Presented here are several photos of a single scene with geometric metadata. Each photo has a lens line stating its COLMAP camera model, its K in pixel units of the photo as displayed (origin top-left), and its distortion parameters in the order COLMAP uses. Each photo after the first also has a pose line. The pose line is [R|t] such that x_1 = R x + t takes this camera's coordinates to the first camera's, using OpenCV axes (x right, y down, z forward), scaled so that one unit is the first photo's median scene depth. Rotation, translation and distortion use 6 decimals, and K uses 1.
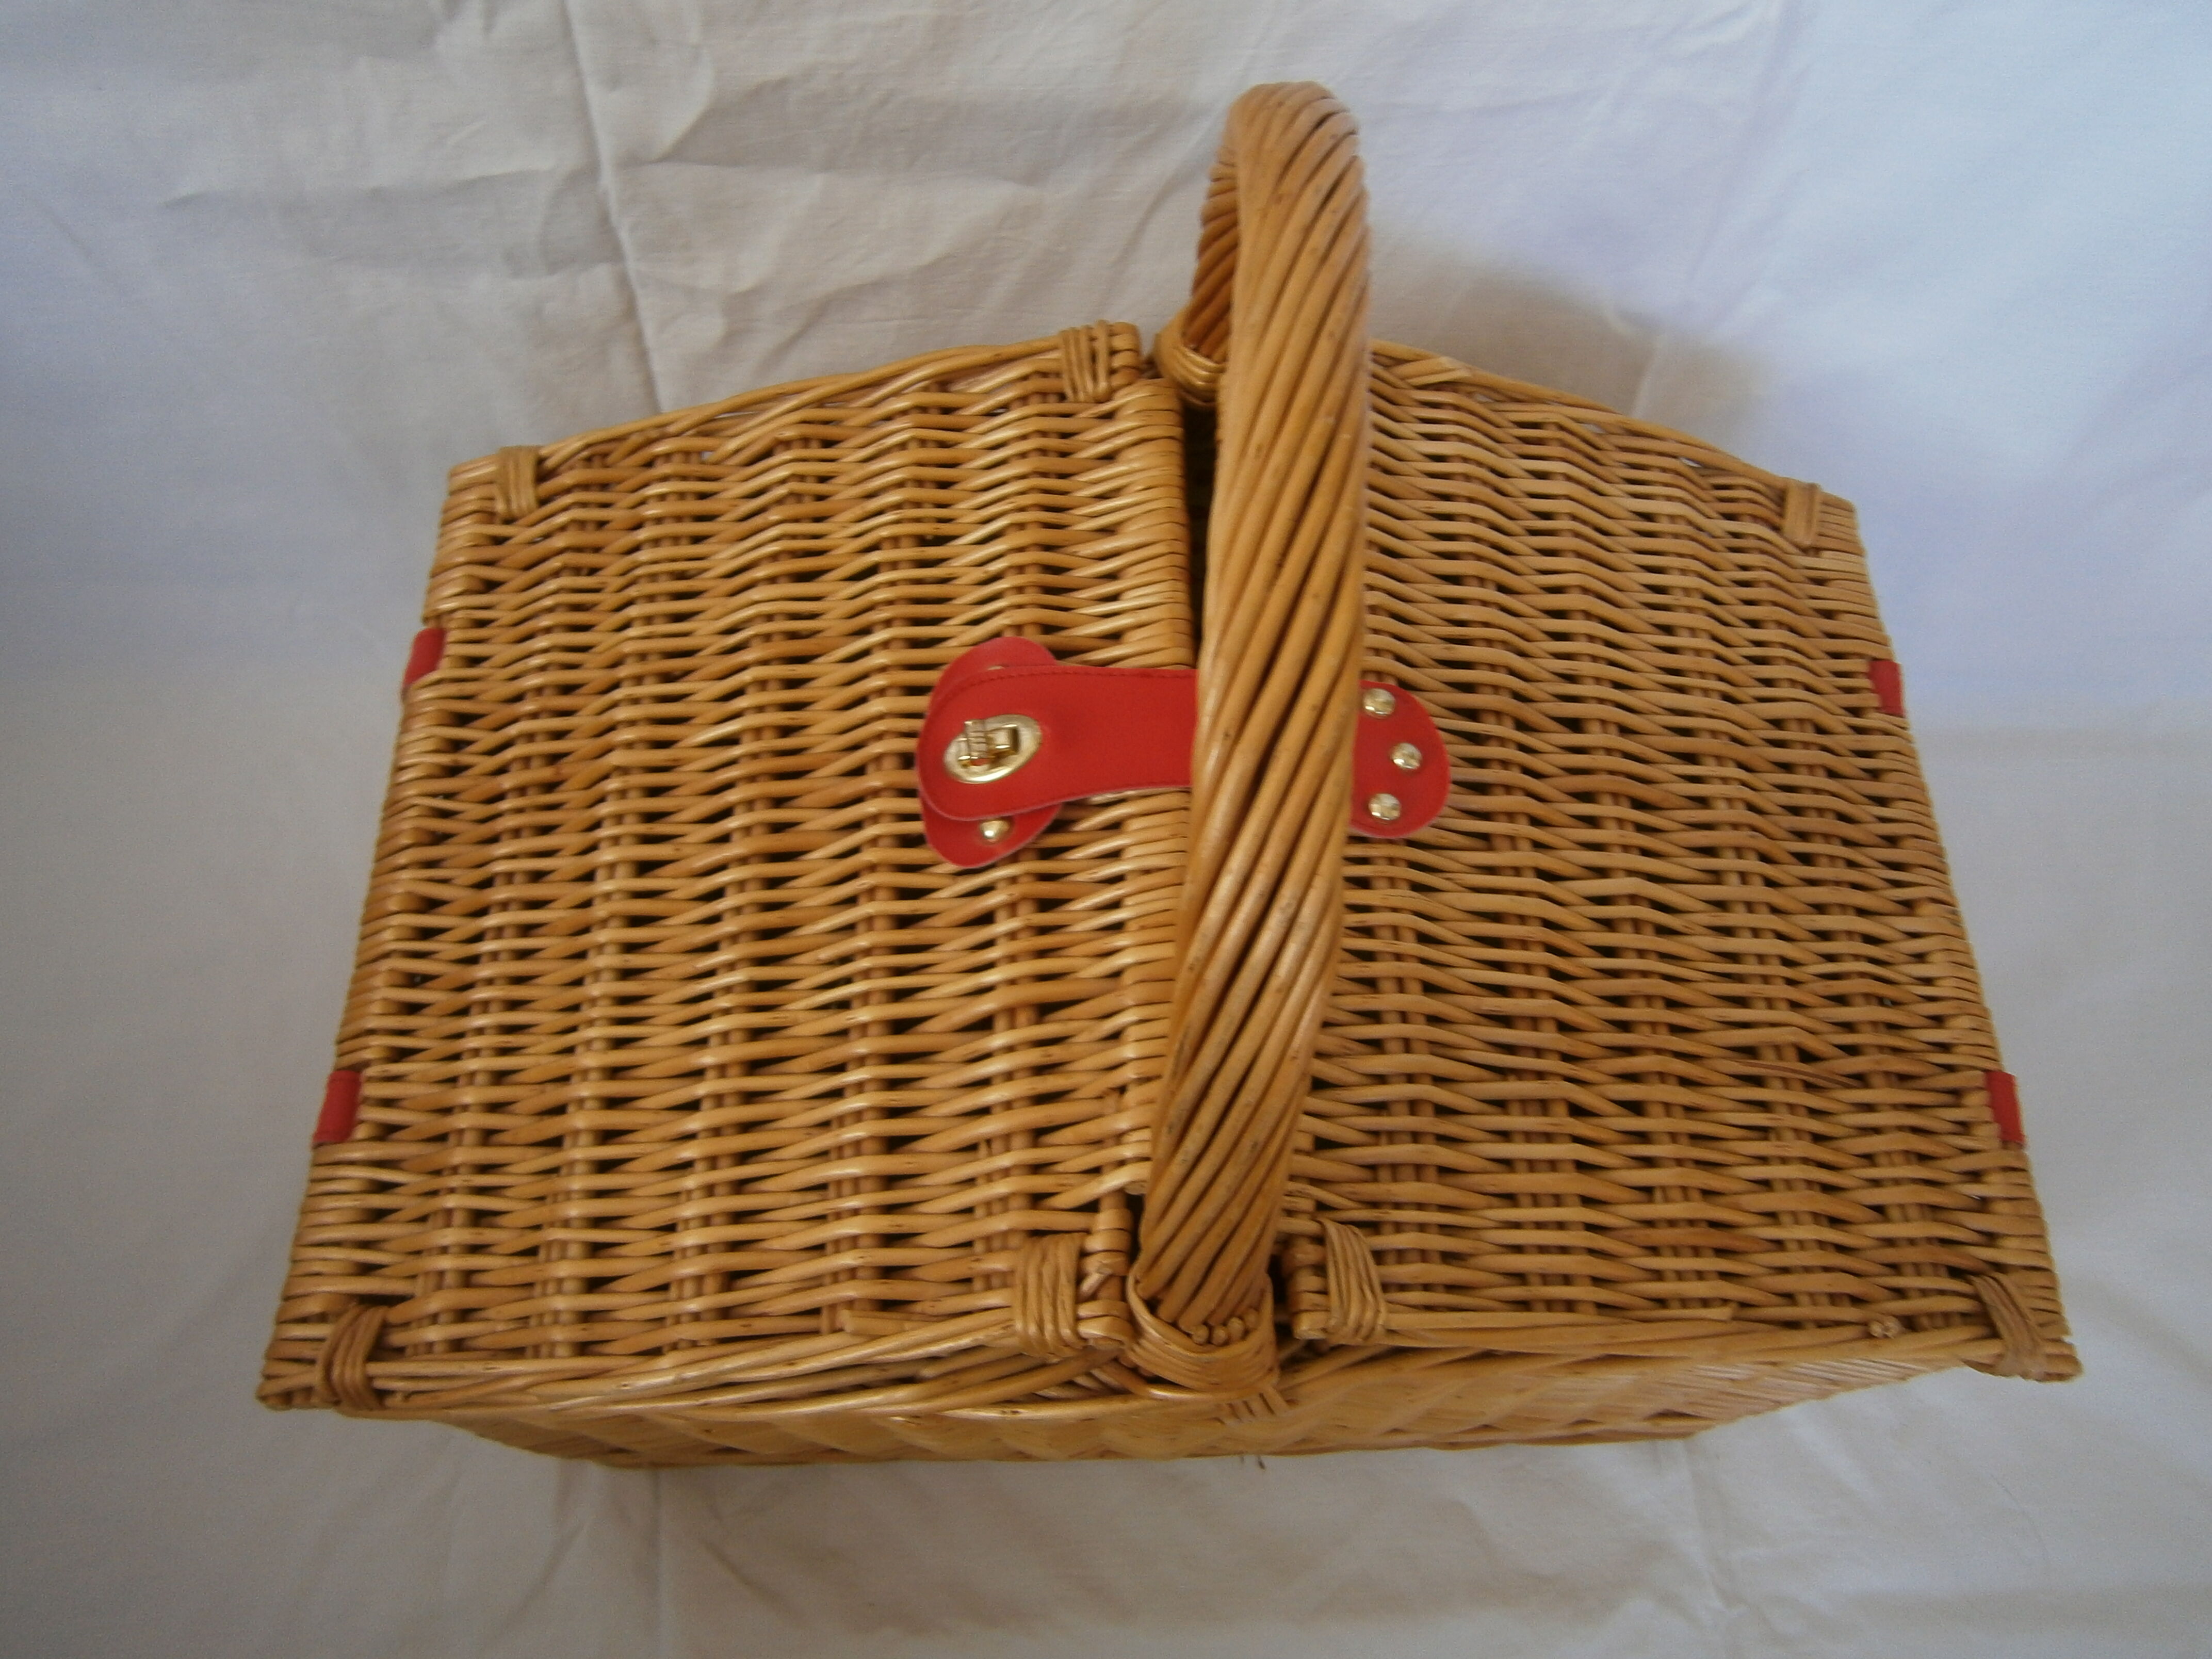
lens RADIAL K [[1692.8, 0, 1056.1], [0, 1692.8, 837.3], [0, 0, 1]] dist [-0.069568, 0.080685]
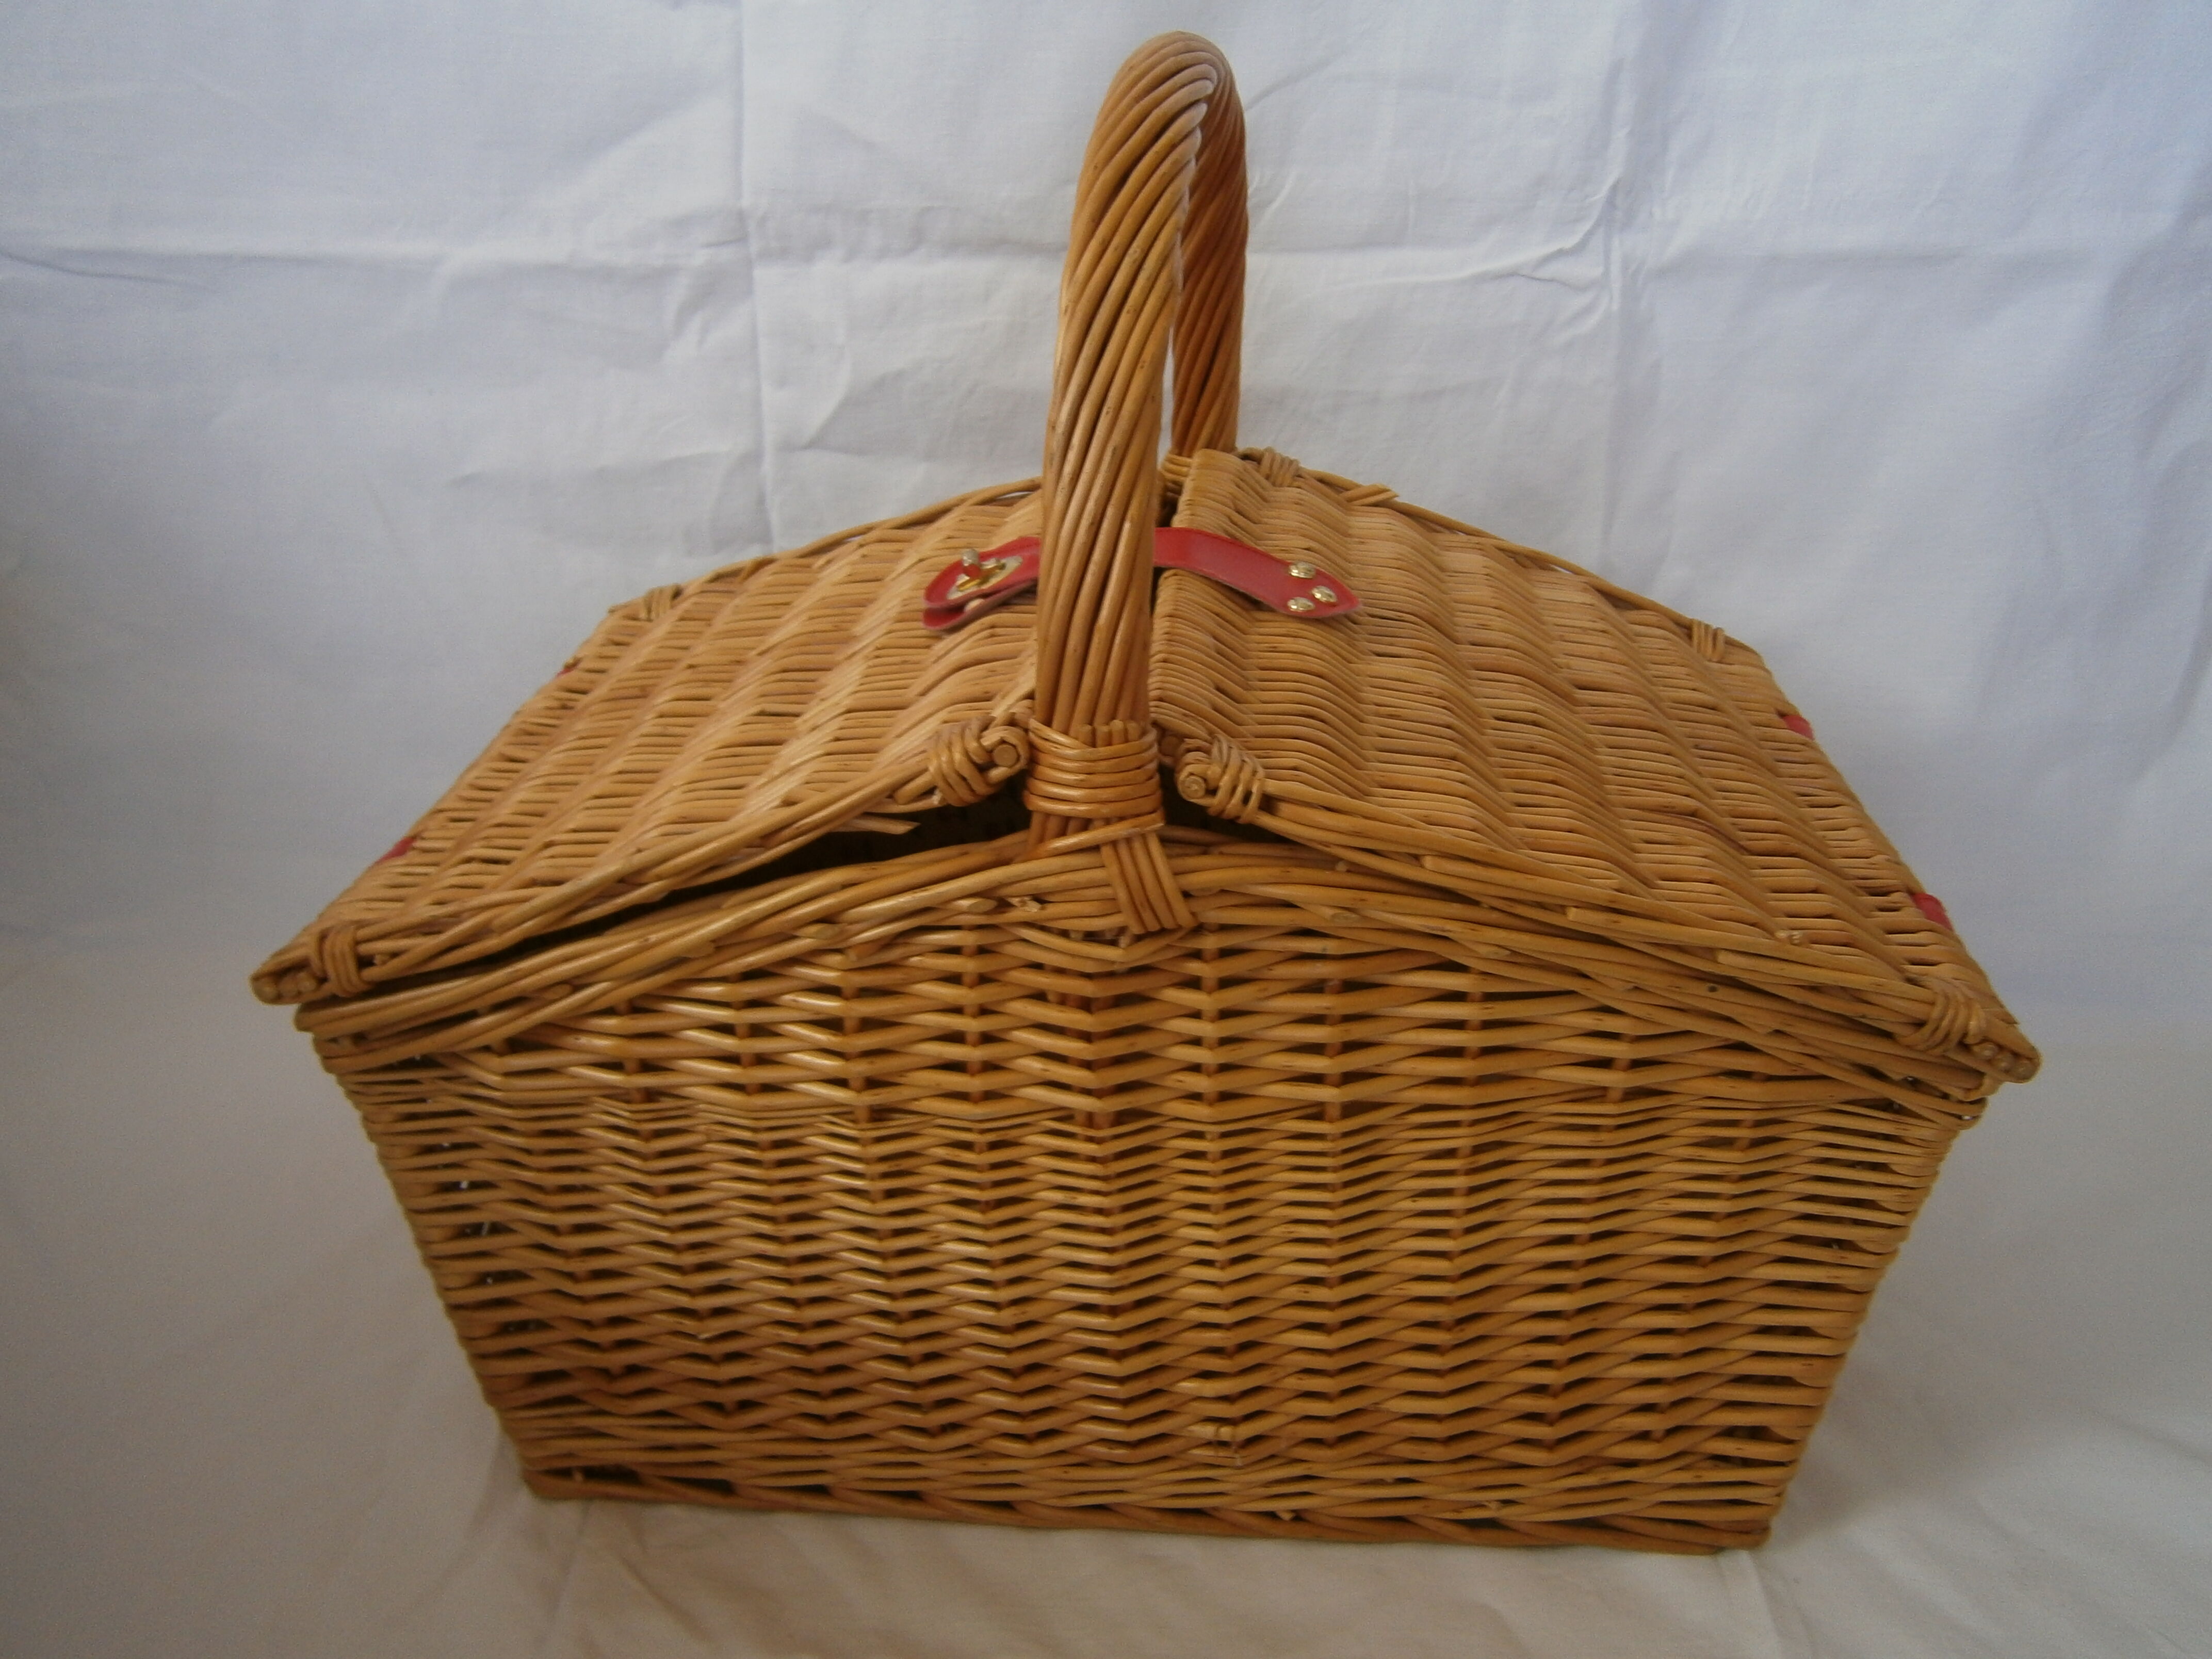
lens RADIAL K [[1692.8, 0, 1056.1], [0, 1692.8, 837.3], [0, 0, 1]] dist [-0.069568, 0.080685]
pose [[0.994173, 0.015684, -0.106651, 0.120403], [-0.072539, 0.829182, -0.554252, 0.627445], [0.079740, 0.558758, 0.825488, 0.065040]]
